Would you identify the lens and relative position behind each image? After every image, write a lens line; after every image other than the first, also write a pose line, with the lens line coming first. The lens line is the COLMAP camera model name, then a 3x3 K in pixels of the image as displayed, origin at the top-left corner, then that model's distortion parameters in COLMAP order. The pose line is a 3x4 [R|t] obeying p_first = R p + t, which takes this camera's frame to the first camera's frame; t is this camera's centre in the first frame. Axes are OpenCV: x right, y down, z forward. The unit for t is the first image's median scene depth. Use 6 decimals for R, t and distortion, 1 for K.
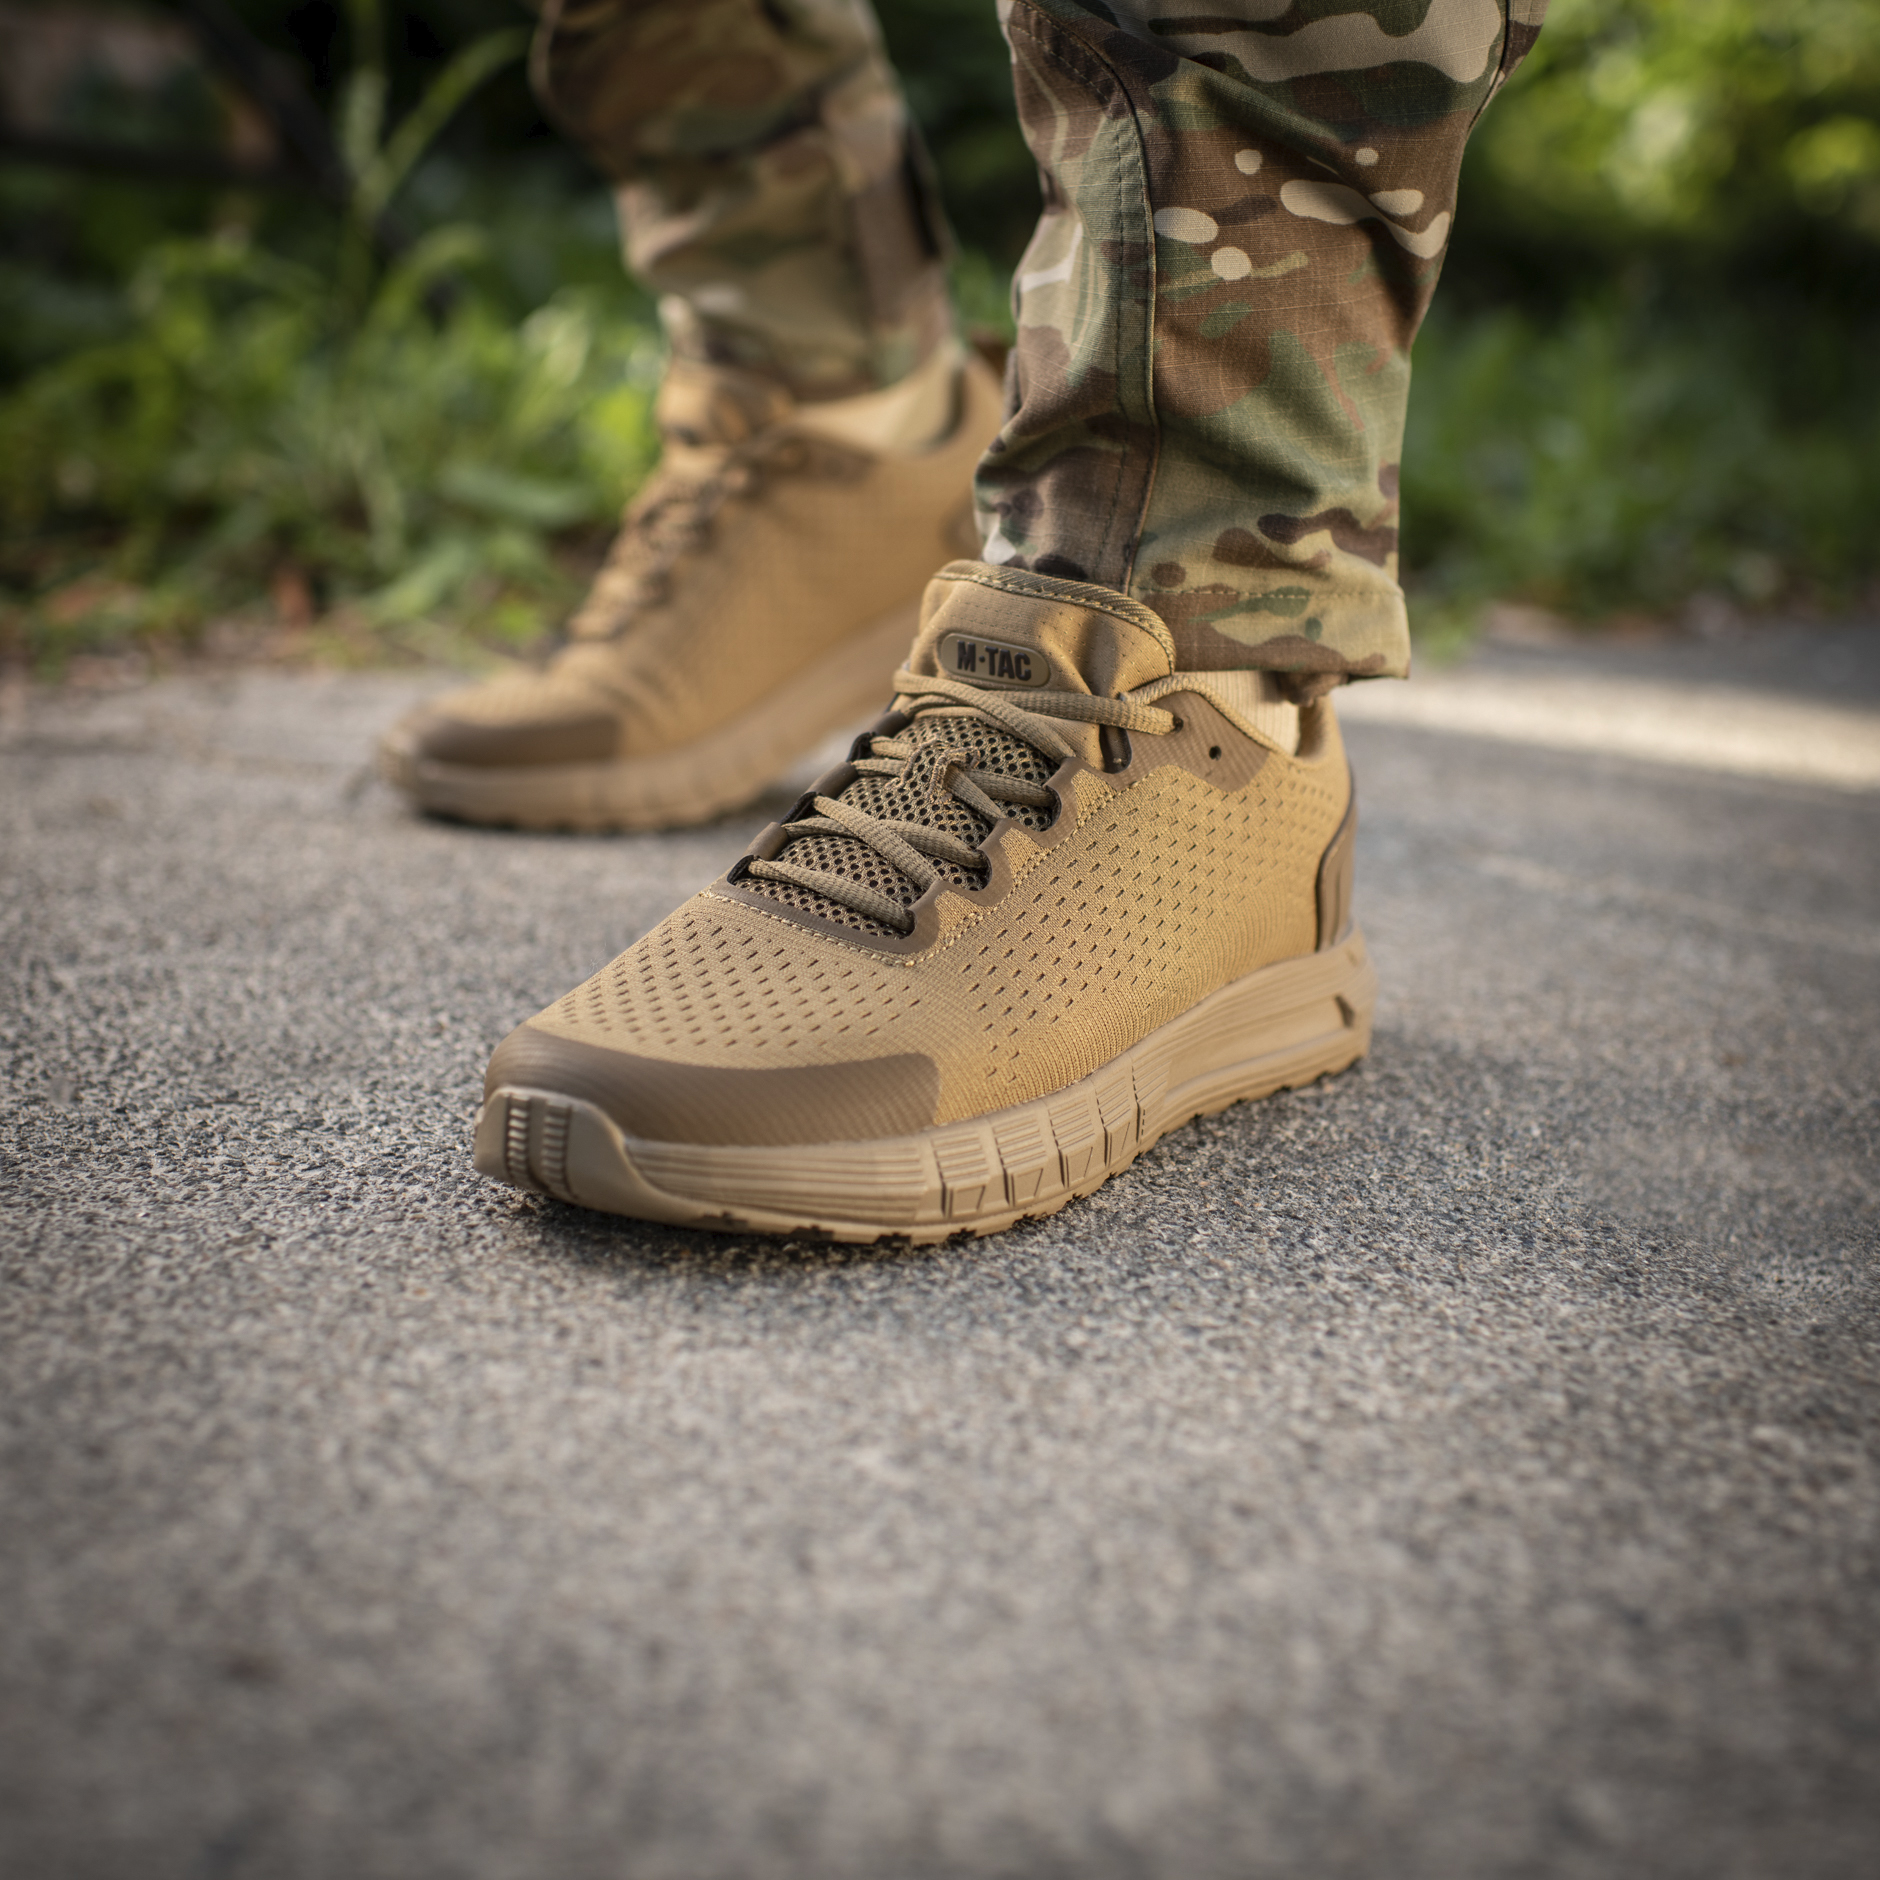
lens RADIAL K [[3349.9, 0, 943.3], [0, 3349.9, 1089.0], [0, 0, 1]] dist [0.237893, -3.827408]
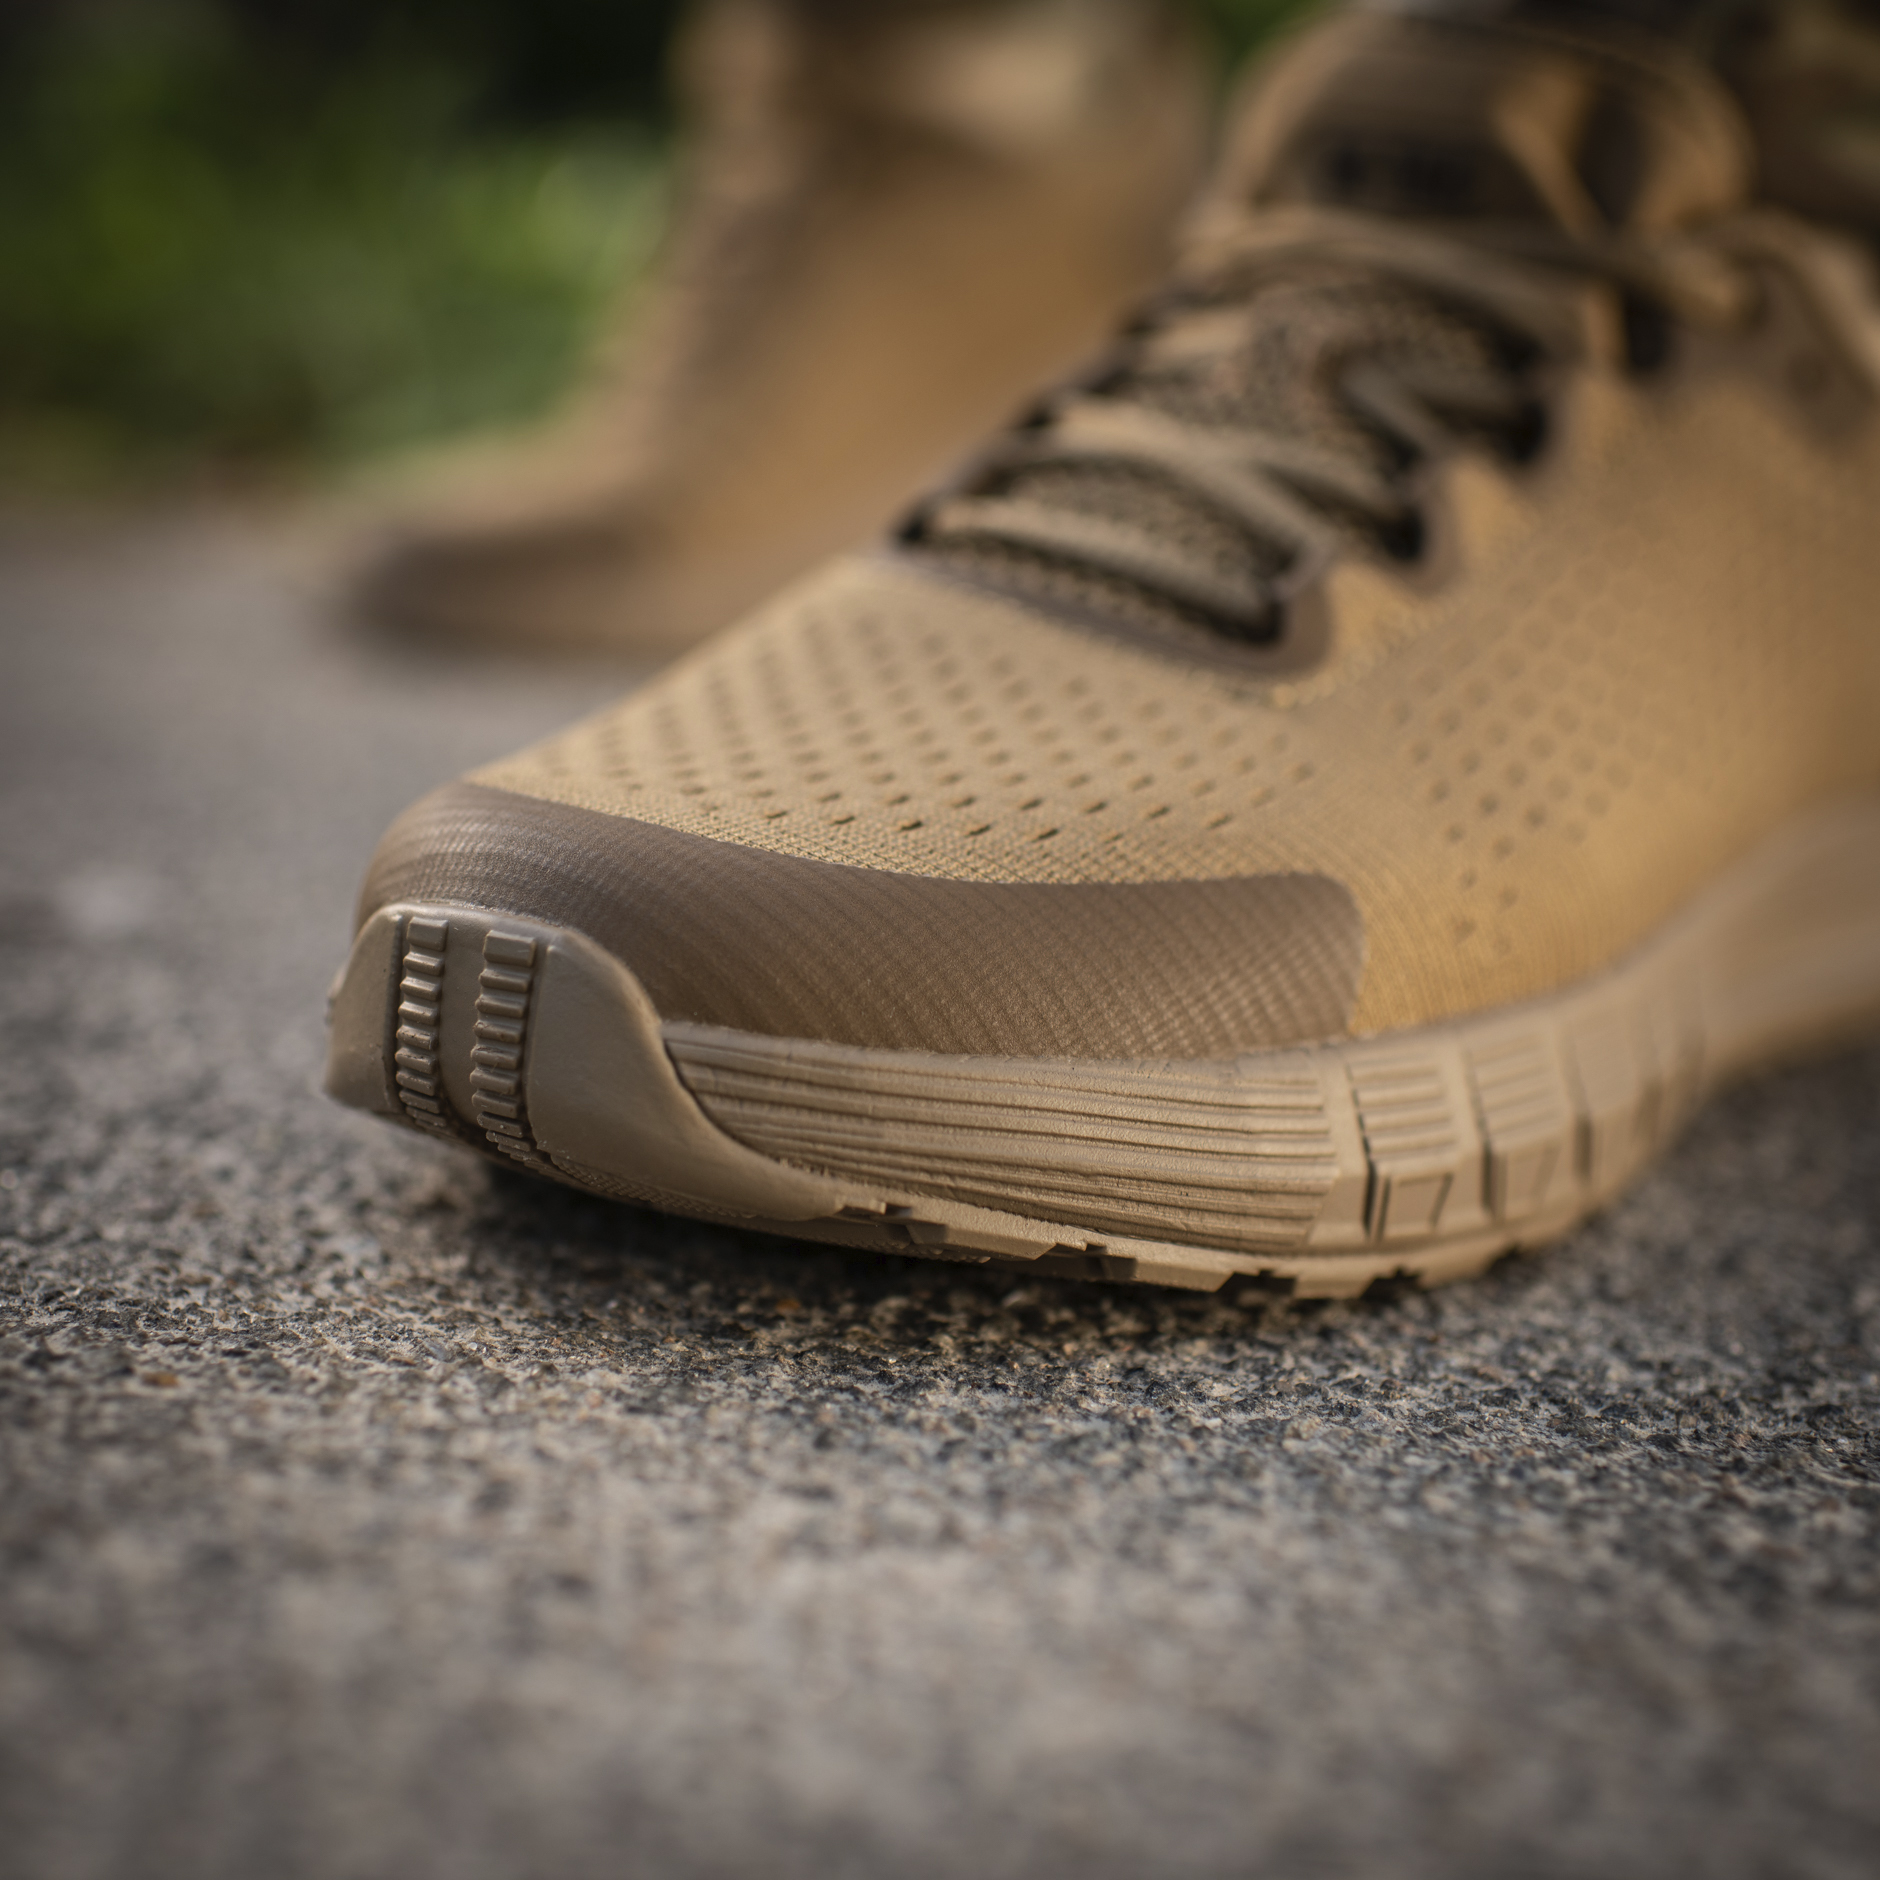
lens RADIAL K [[2527.4, 0, 939.7], [0, 2527.4, 1002.9], [0, 0, 1]] dist [-0.057921, -0.035688]
pose [[0.999322, 0.029014, 0.022650, -0.065556], [-0.027241, 0.996811, -0.075009, 0.033474], [-0.024754, 0.074341, 0.996926, 0.663591]]
